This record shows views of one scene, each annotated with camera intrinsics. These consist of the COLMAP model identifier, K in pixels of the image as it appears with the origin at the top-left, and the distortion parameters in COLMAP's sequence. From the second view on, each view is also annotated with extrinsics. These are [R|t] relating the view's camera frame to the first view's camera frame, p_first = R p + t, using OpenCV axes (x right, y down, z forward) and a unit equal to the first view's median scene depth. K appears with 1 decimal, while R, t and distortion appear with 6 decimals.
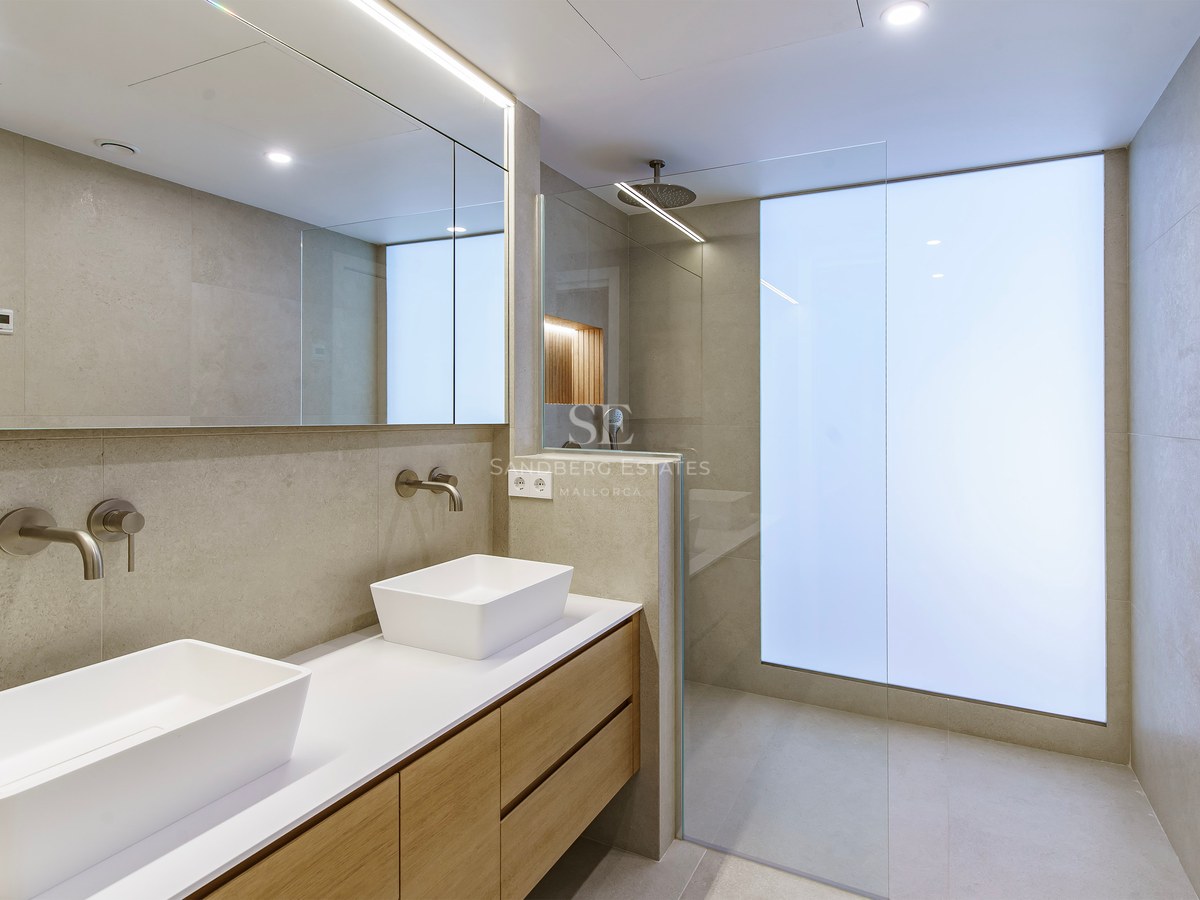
lens RADIAL K [[693.9, 0, 614.9], [0, 693.9, 370.7], [0, 0, 1]] dist [-0.000733, 0.000134]
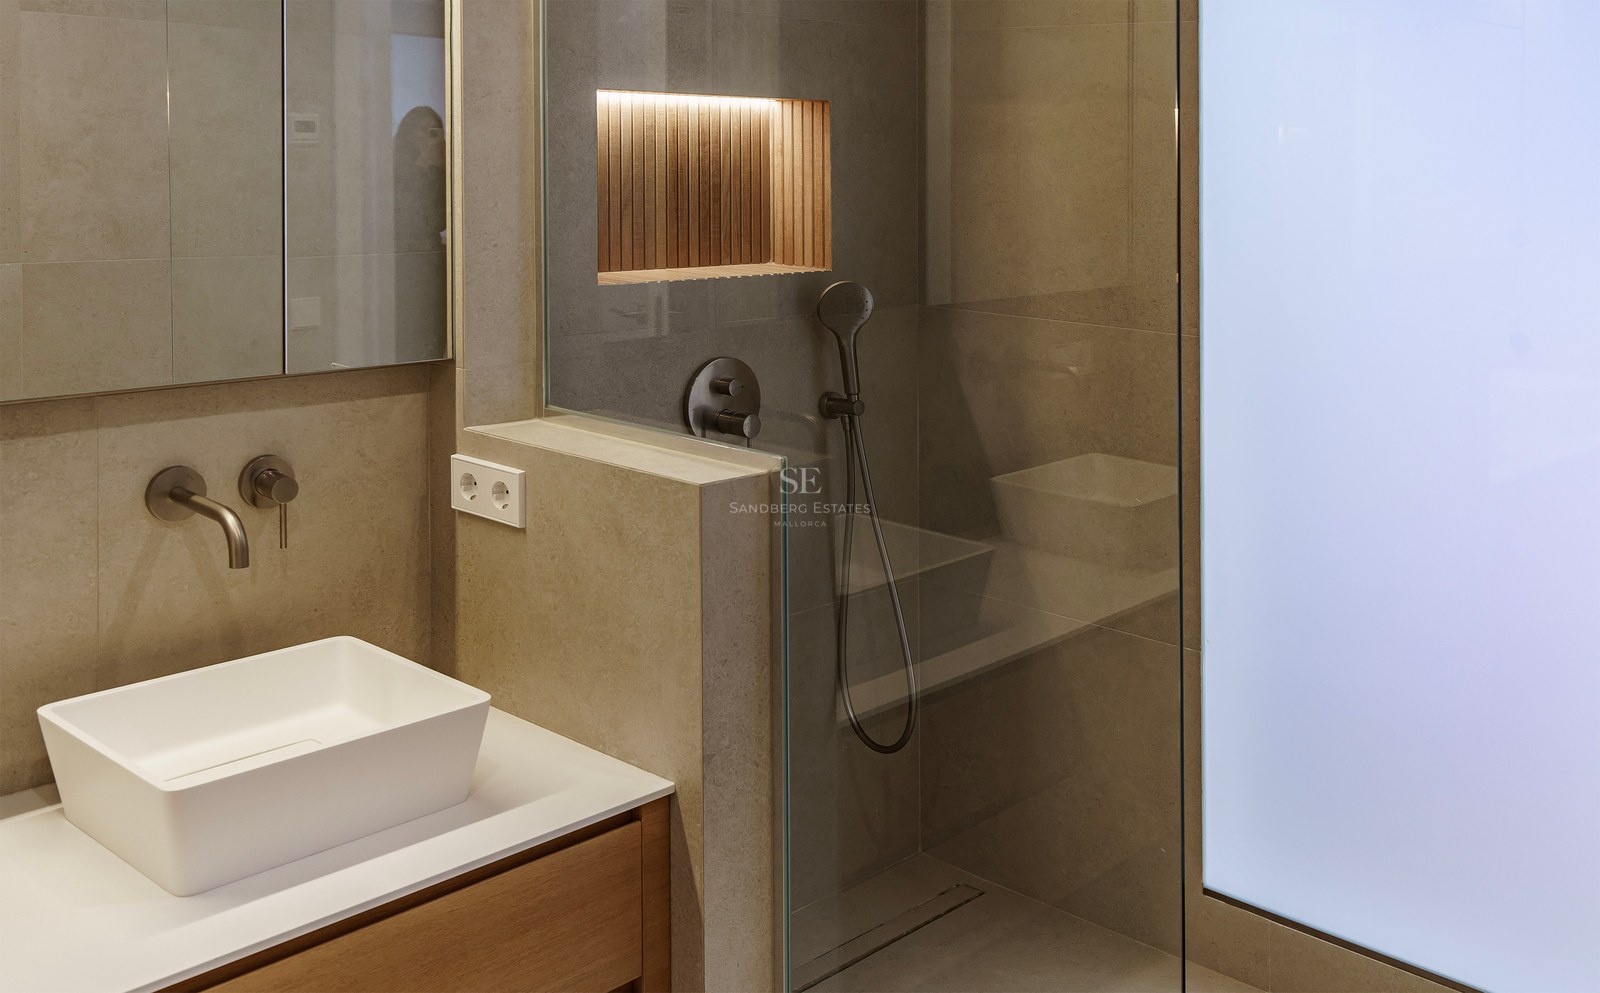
lens RADIAL K [[1568.6, 0, 798.1], [0, 1568.6, 78.5], [0, 0, 1]] dist [-0.008161, 0.006080]
pose [[0.961786, 0.017812, -0.273221, 0.370938], [-0.015066, 0.999813, 0.012146, -0.134409], [0.273386, -0.007565, 0.961875, 0.030553]]
